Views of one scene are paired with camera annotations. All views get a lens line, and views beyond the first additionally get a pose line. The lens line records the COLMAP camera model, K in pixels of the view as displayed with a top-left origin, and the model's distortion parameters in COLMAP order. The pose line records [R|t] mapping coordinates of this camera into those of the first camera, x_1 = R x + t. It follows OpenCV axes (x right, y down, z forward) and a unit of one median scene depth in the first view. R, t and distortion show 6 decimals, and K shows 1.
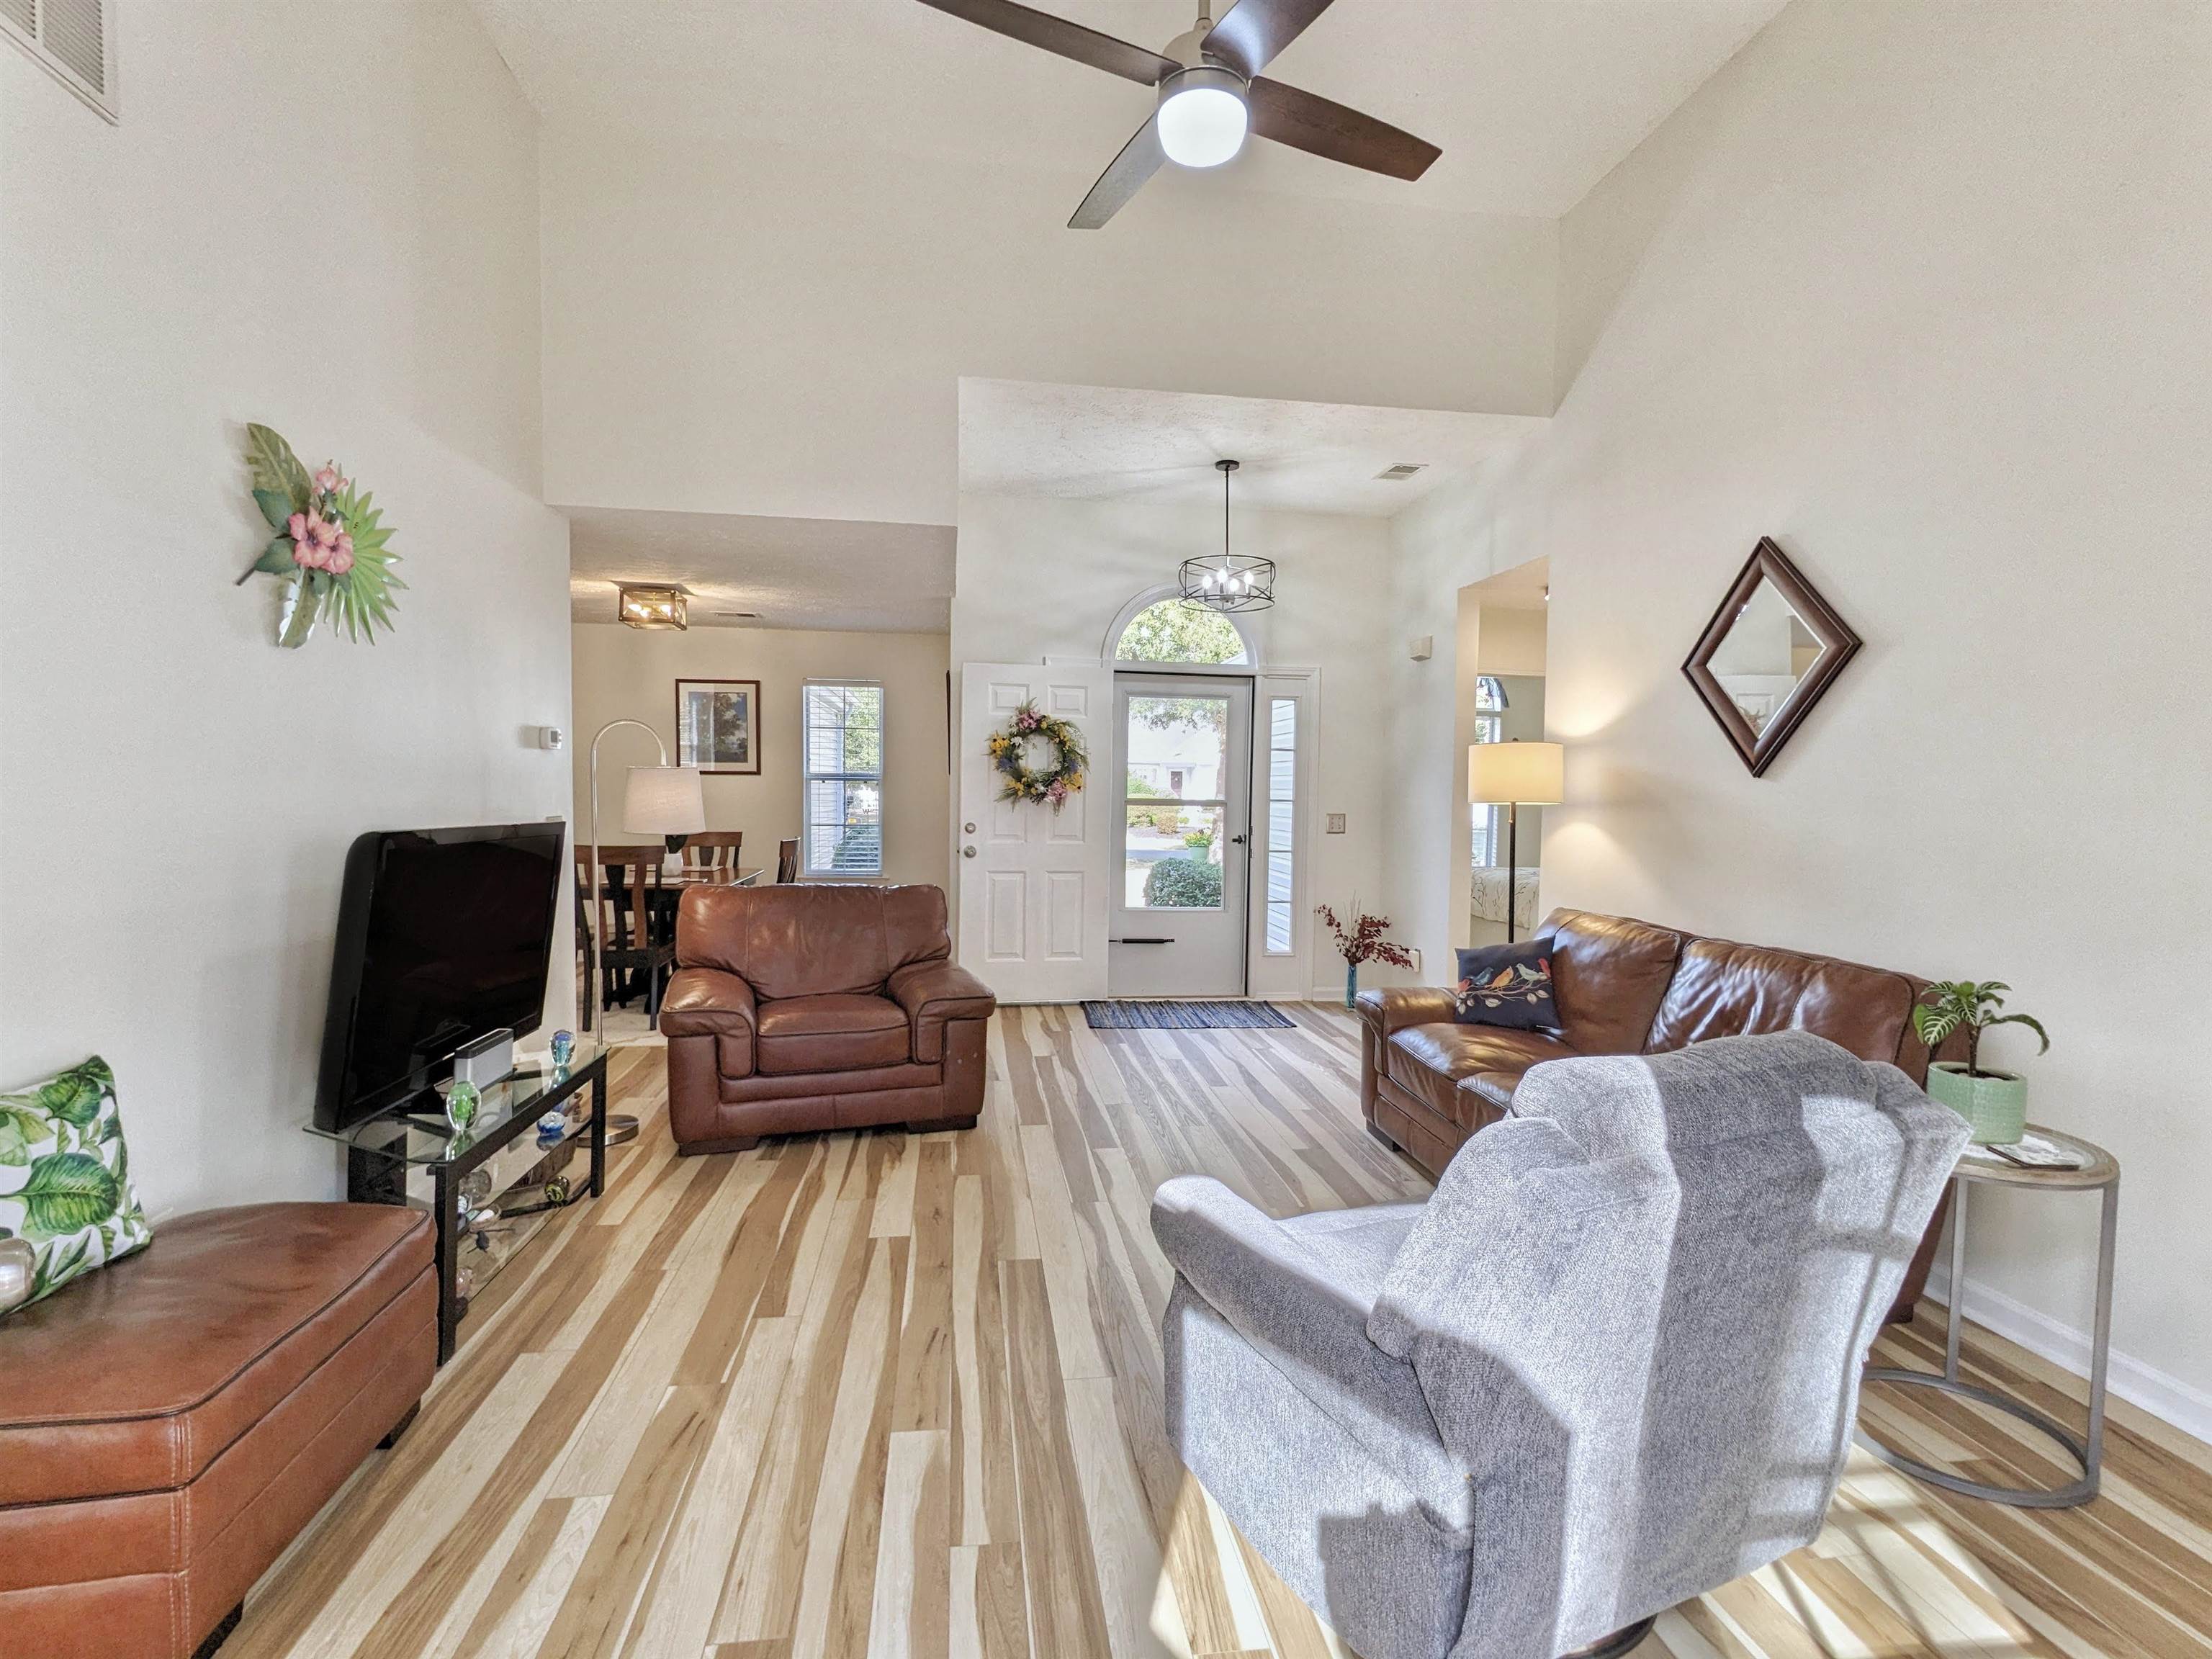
lens RADIAL K [[1068.6, 0, 1108.7], [0, 1068.6, 830.1], [0, 0, 1]] dist [-0.005012, 0.002180]
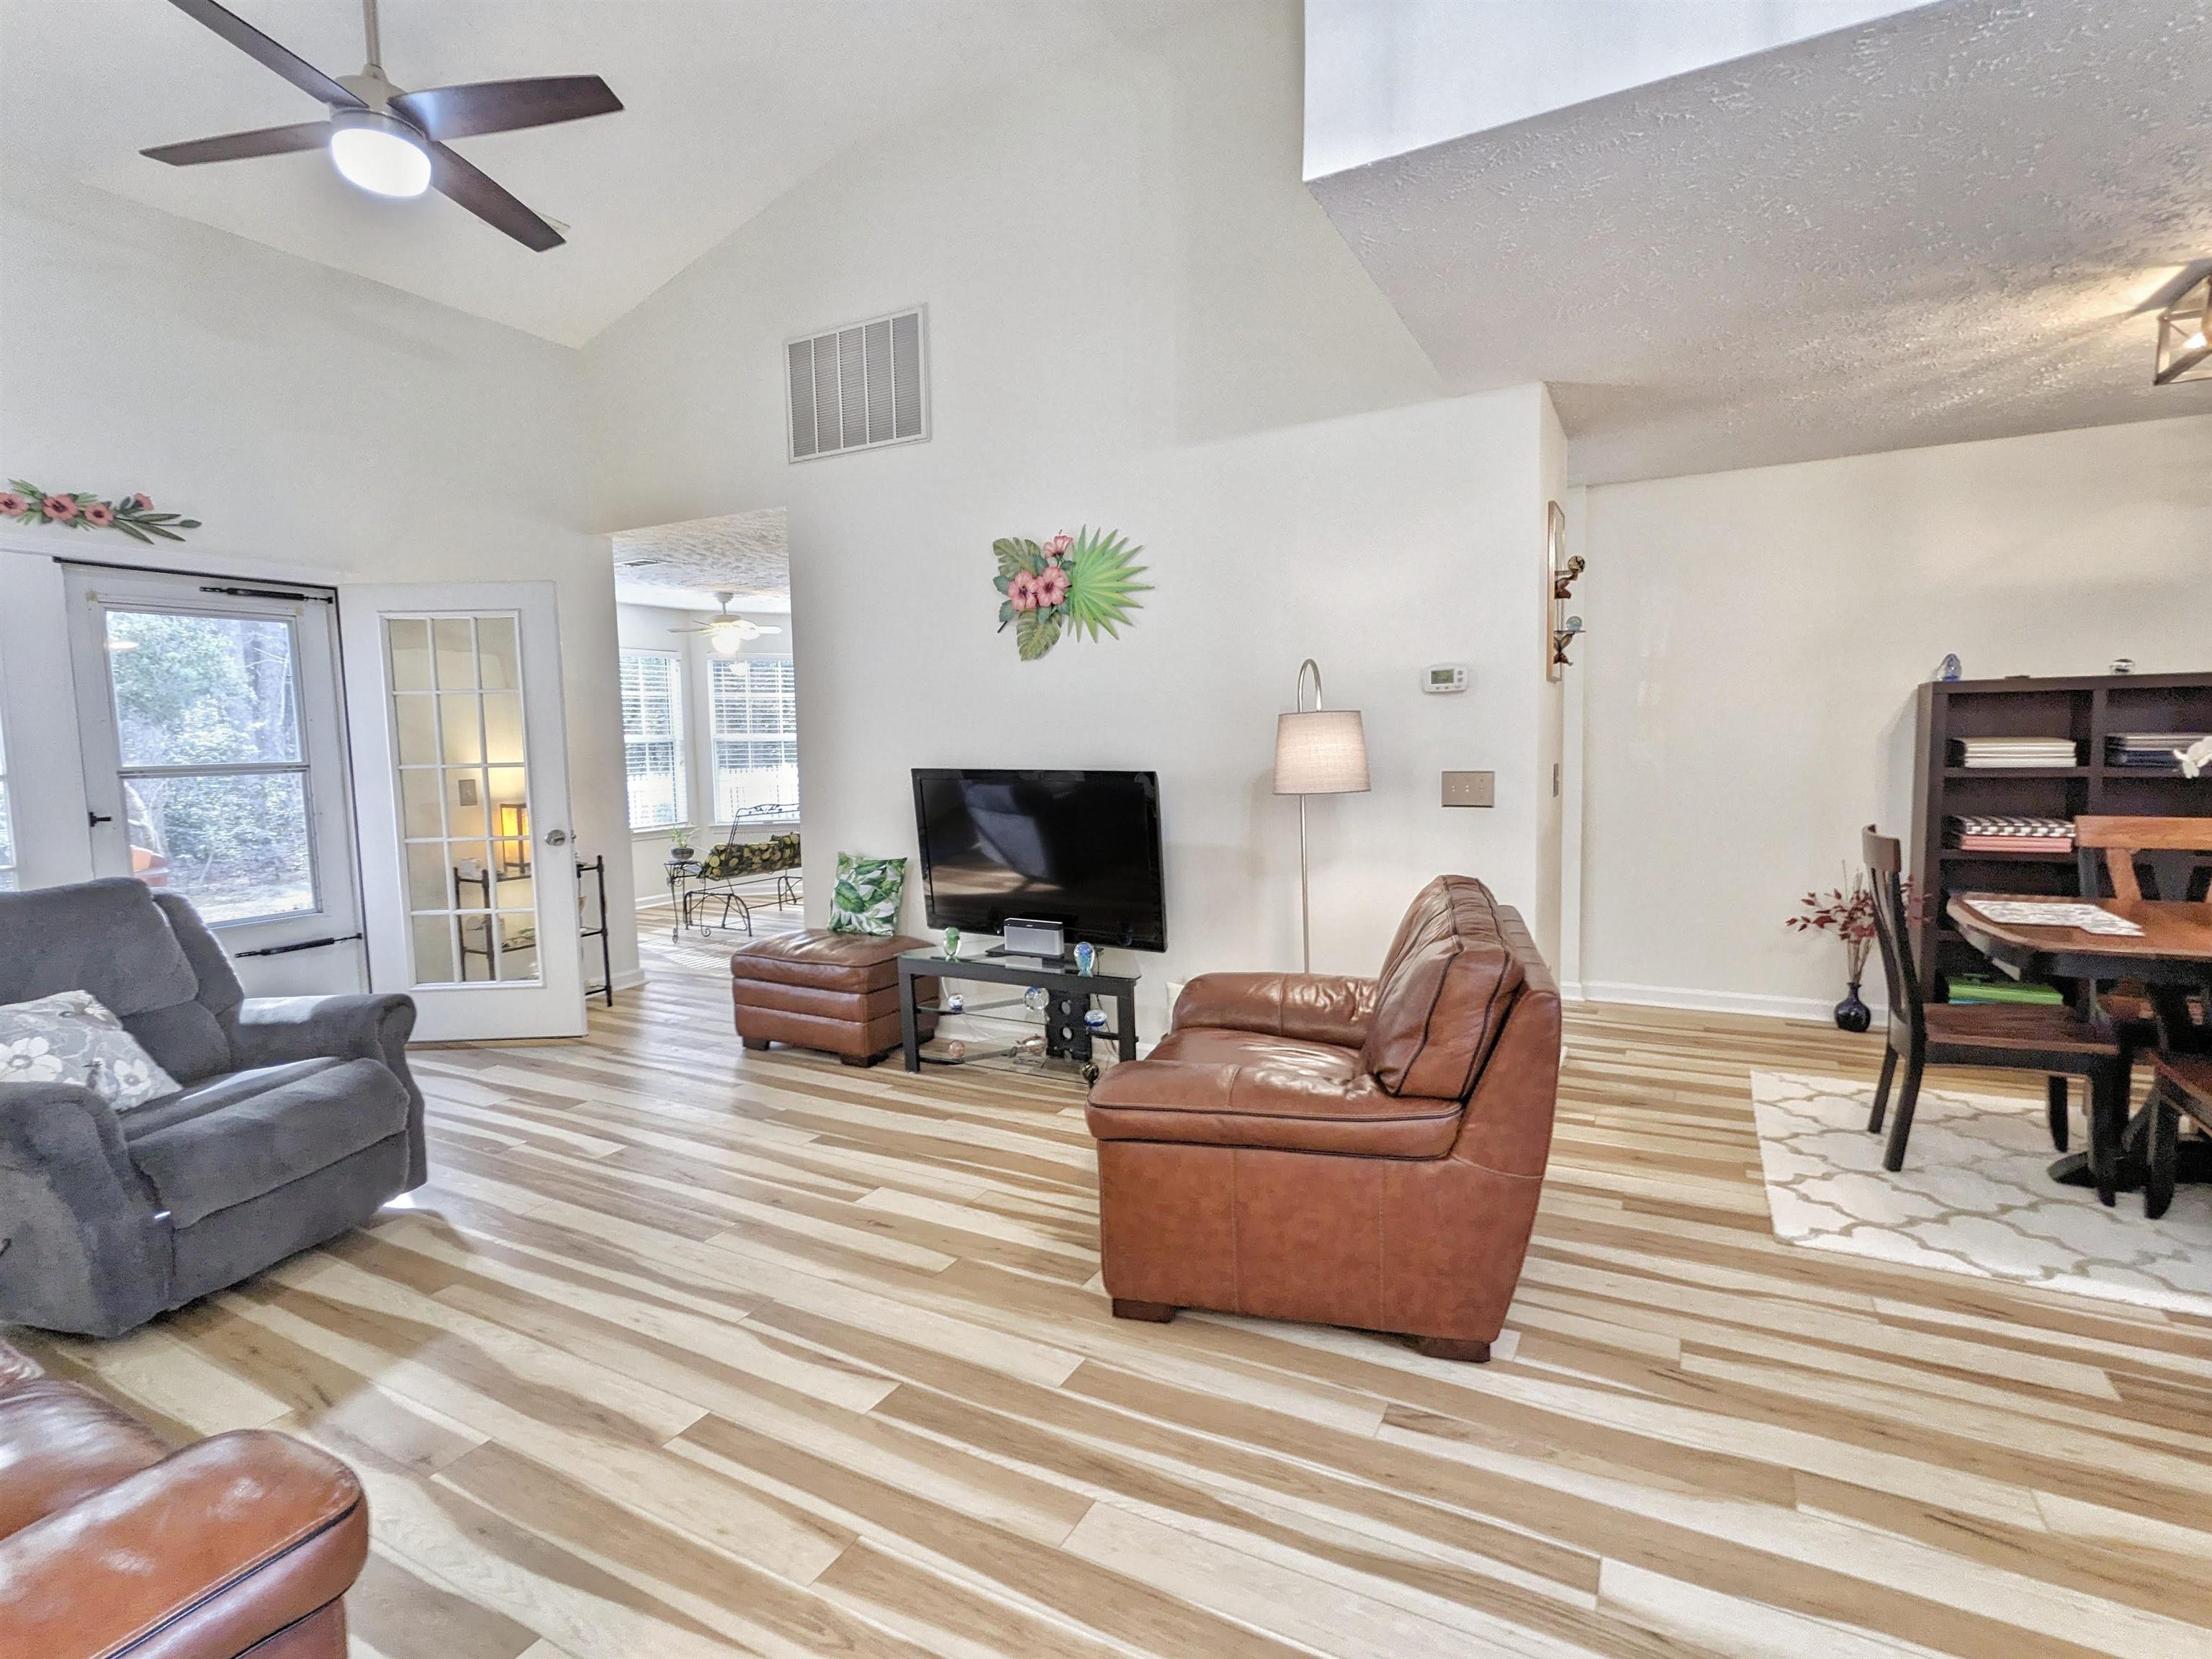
lens RADIAL K [[1068.6, 0, 1110.2], [0, 1068.6, 831.1], [0, 0, 1]] dist [-0.005012, 0.002180]
pose [[-0.592162, 0.072192, -0.802579, 0.270066], [-0.019918, 0.994363, 0.104140, -0.040624], [0.805573, 0.077653, -0.587386, 1.075096]]
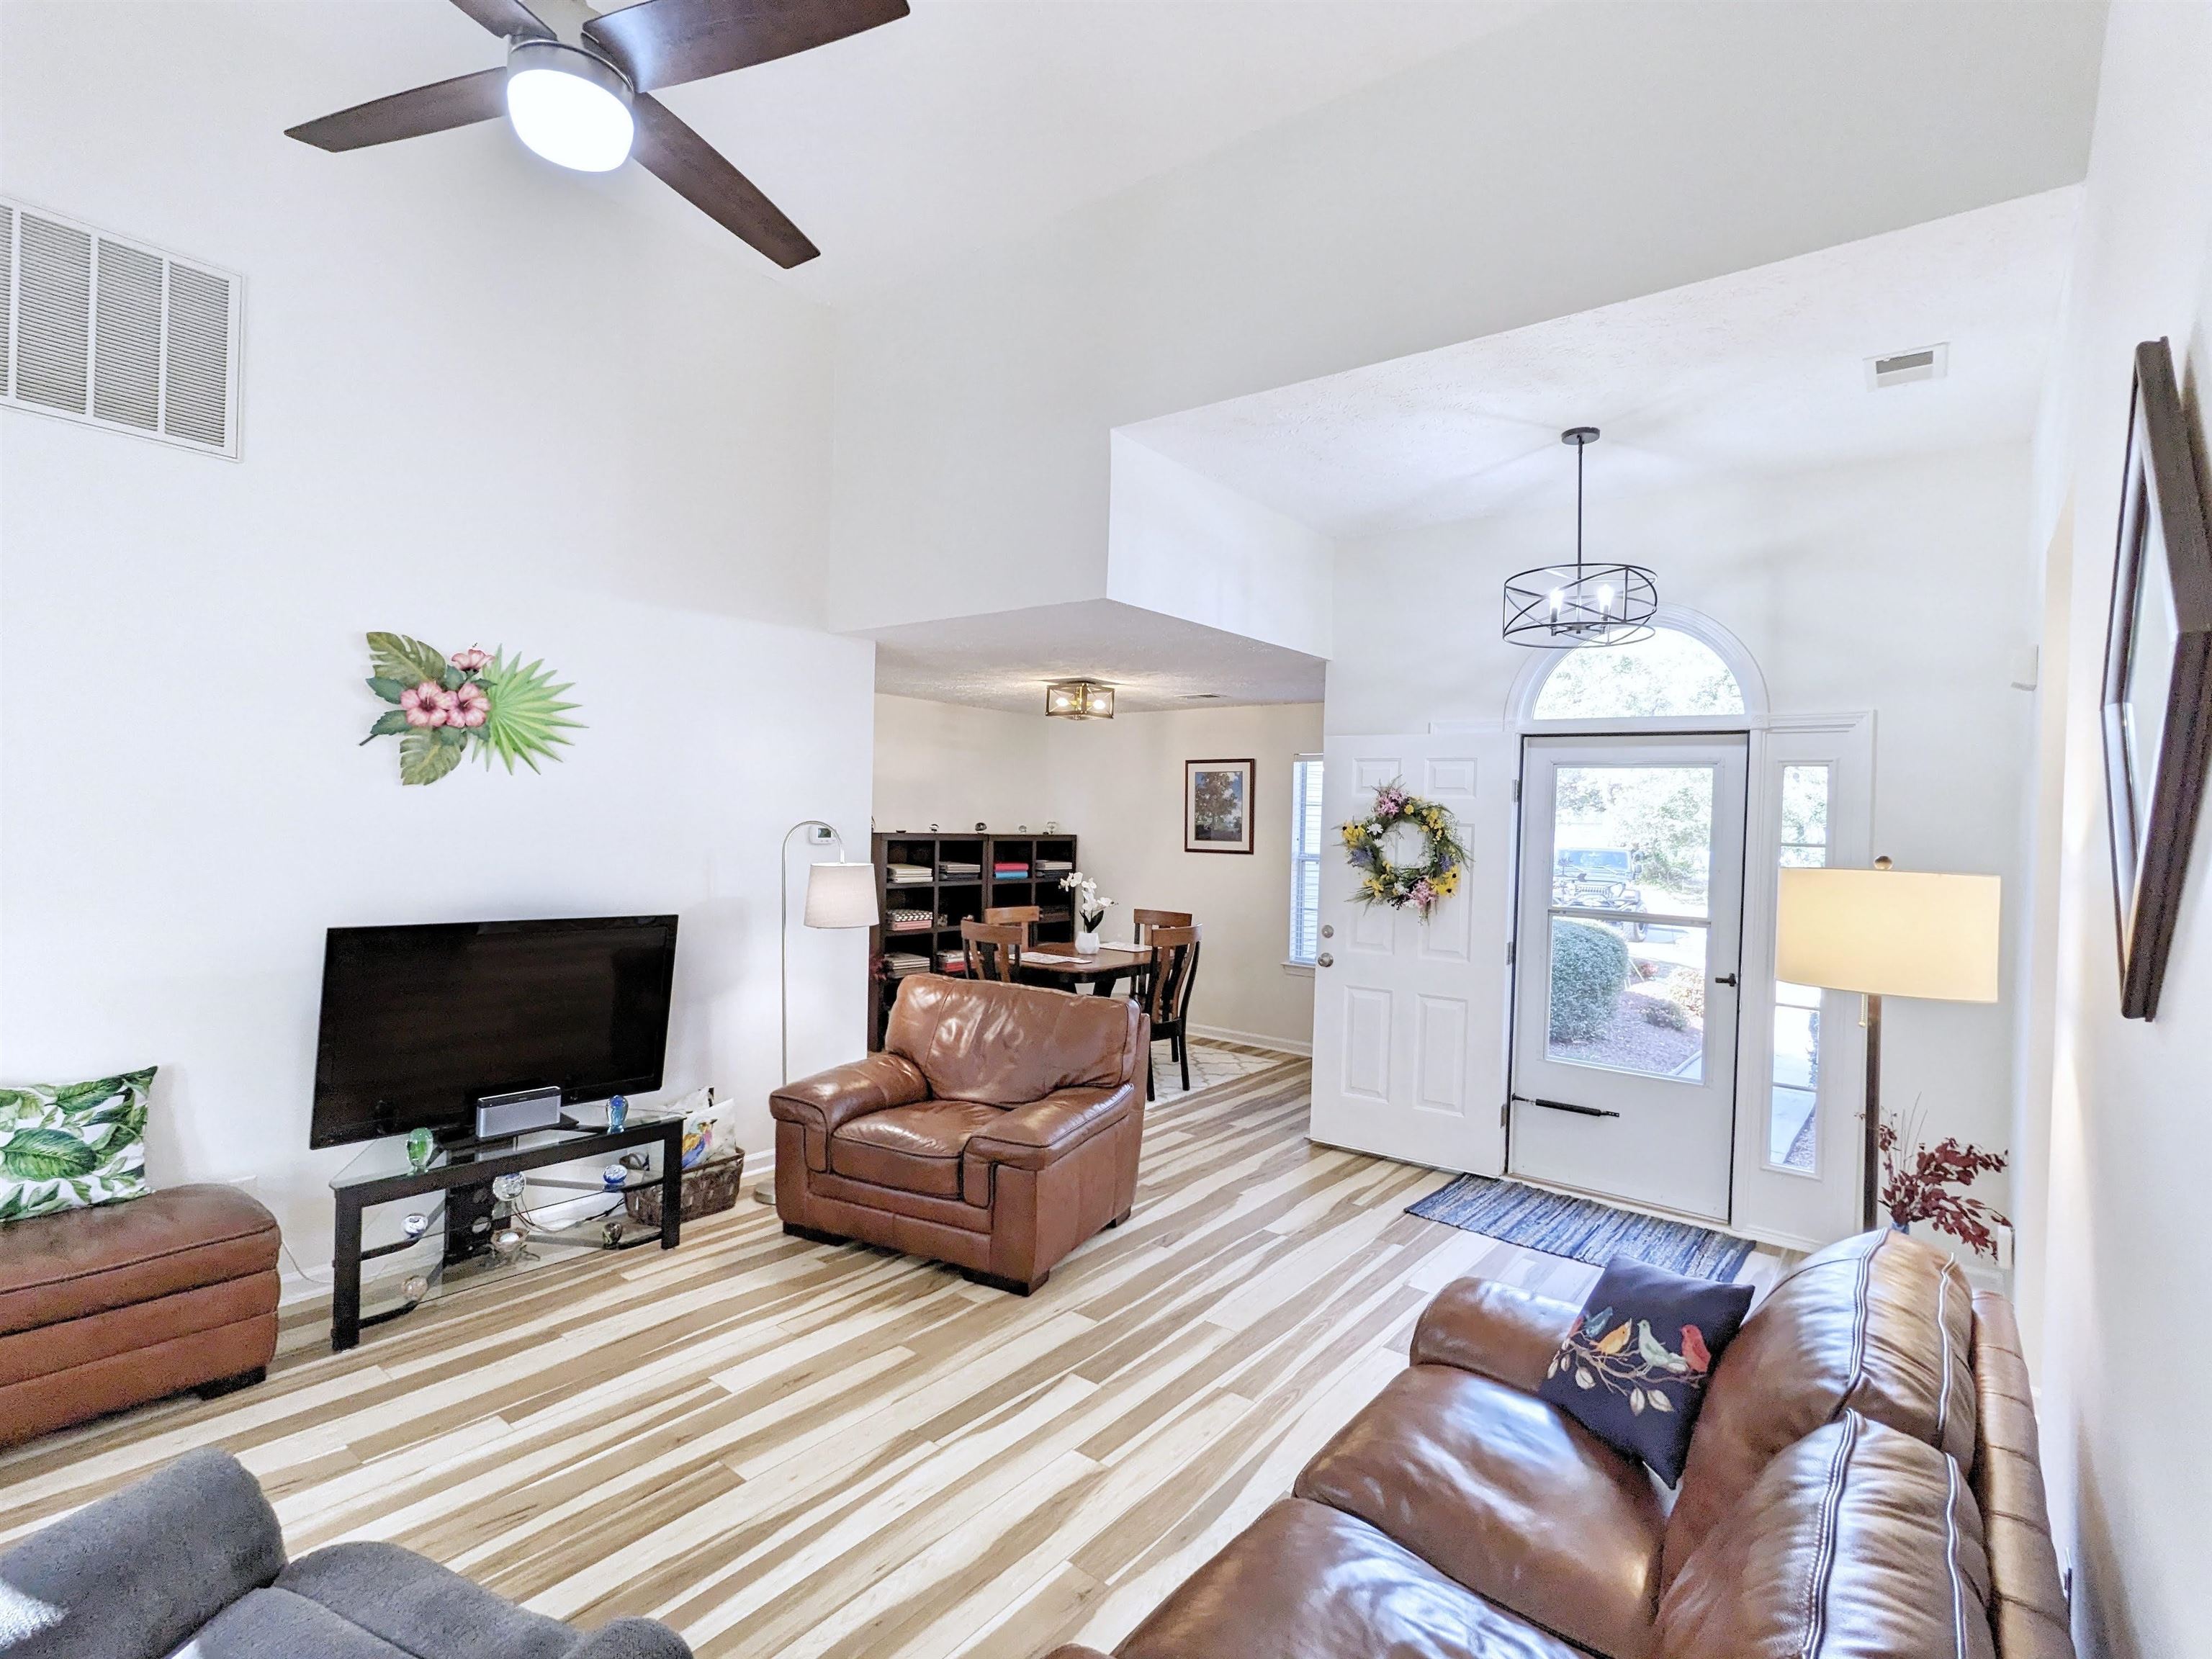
lens RADIAL K [[1068.6, 0, 1108.9], [0, 1068.6, 830.4], [0, 0, 1]] dist [-0.005012, 0.002180]
pose [[0.692495, 0.012174, -0.721320, 0.433005], [-0.048516, 0.998380, -0.029727, -0.058555], [0.719790, 0.055581, 0.691963, 0.352053]]
